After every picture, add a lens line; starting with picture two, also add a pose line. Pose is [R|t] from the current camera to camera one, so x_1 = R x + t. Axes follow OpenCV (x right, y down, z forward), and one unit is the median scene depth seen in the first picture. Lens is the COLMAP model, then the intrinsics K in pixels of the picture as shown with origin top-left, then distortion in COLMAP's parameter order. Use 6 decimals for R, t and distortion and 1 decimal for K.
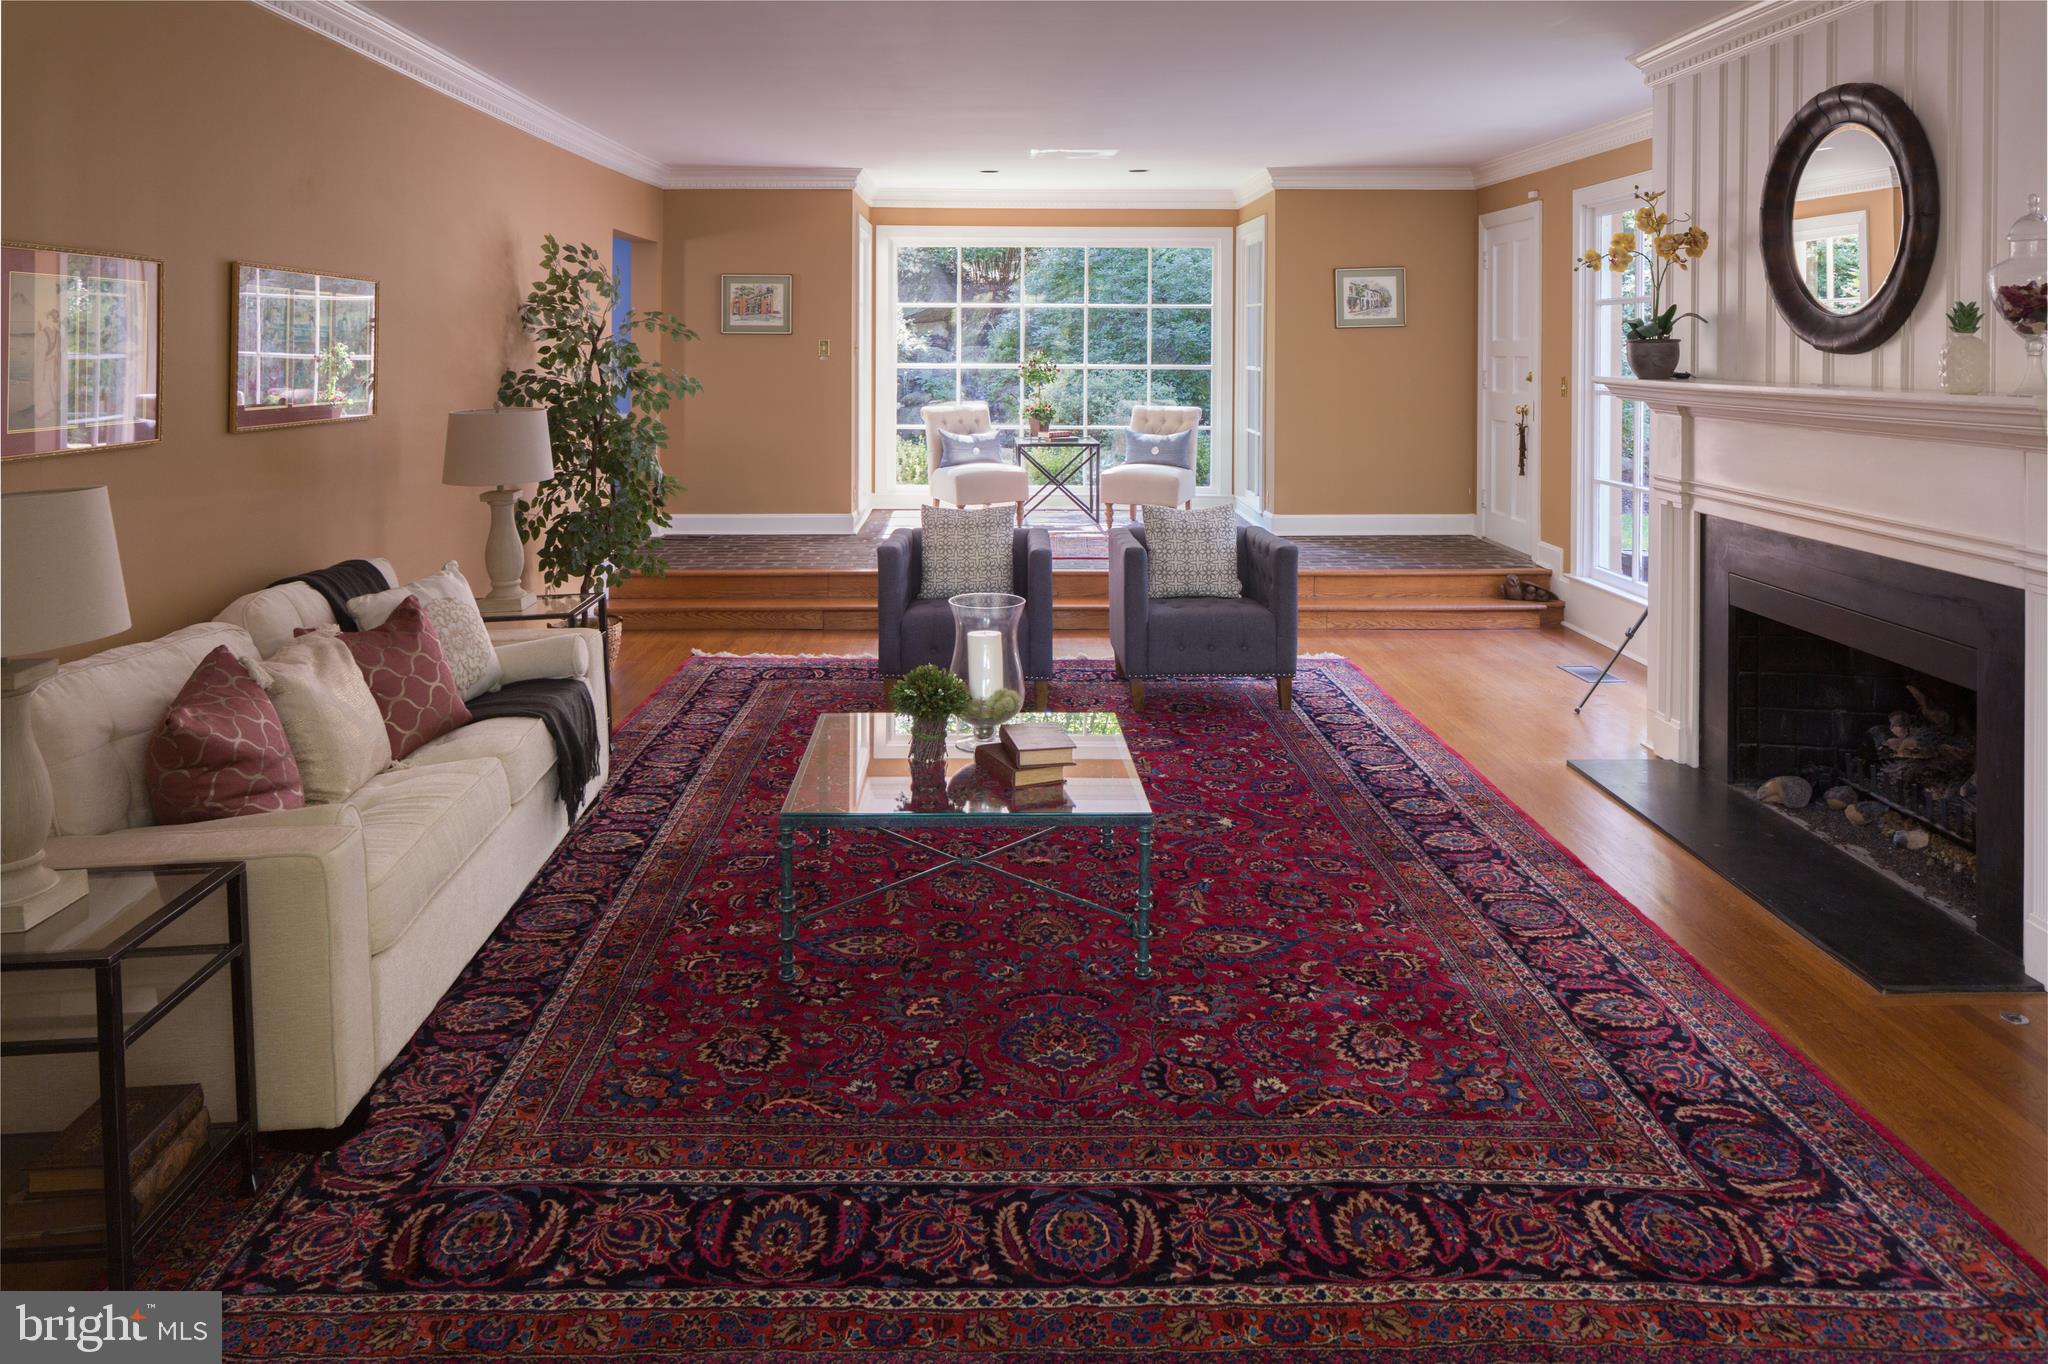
lens RADIAL K [[1383.5, 0, 1020.3], [0, 1383.5, 347.9], [0, 0, 1]] dist [0.004796, -0.003795]
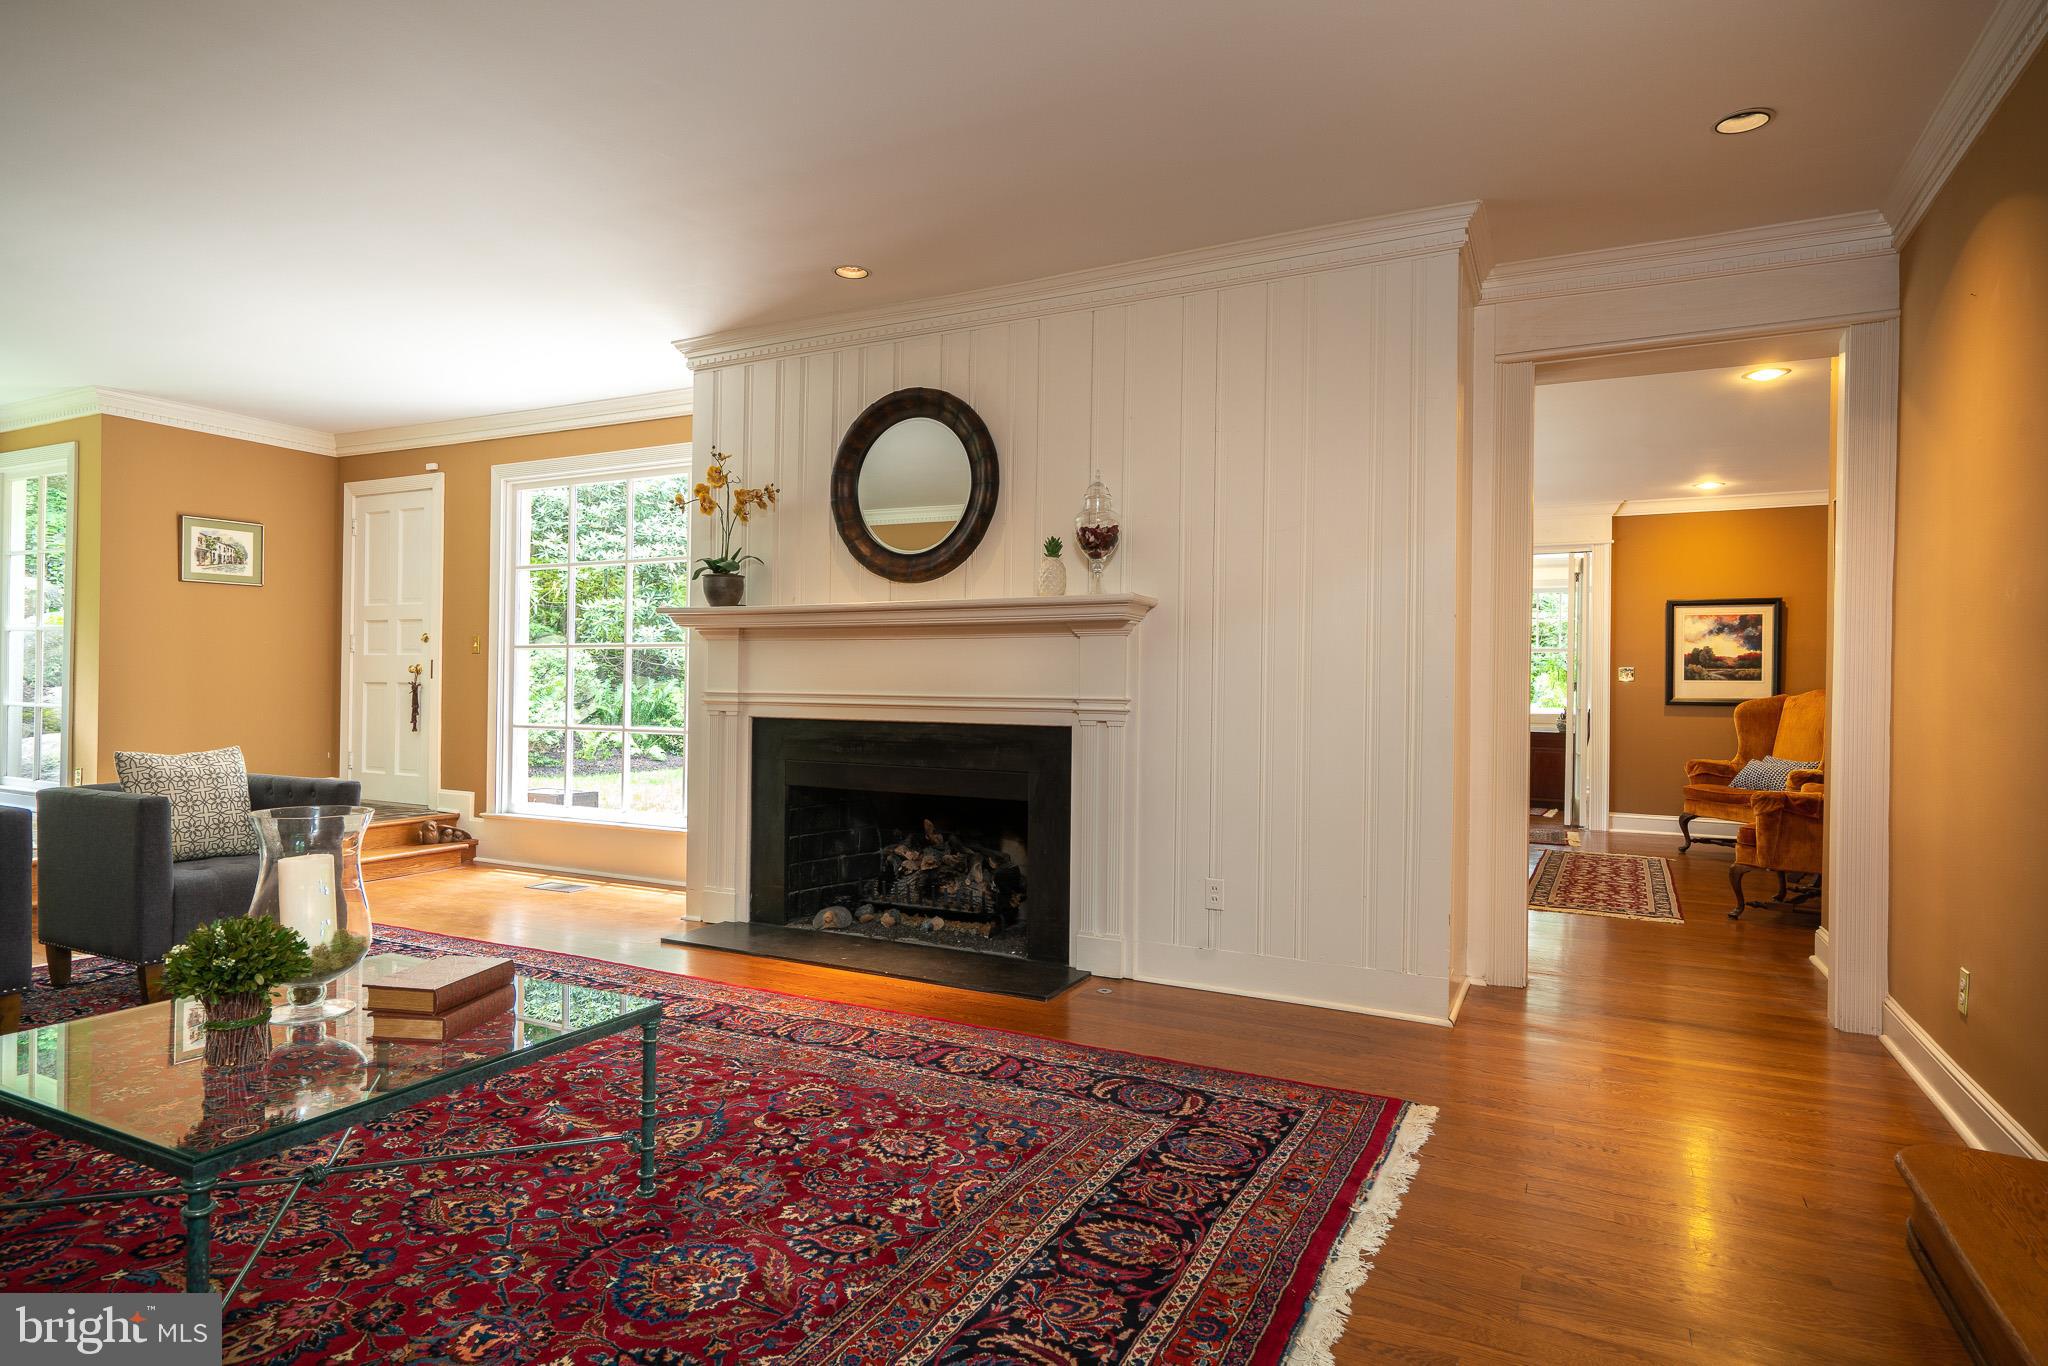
lens RADIAL K [[1116.3, 0, 1024.0], [0, 1116.3, 683.0], [0, 0, 1]] dist [0.002681, 0.001364]
pose [[0.472596, 0.008588, 0.881237, -0.279726], [-0.009029, 0.999947, -0.004903, 0.091874], [-0.881233, -0.005640, 0.472649, 0.313038]]
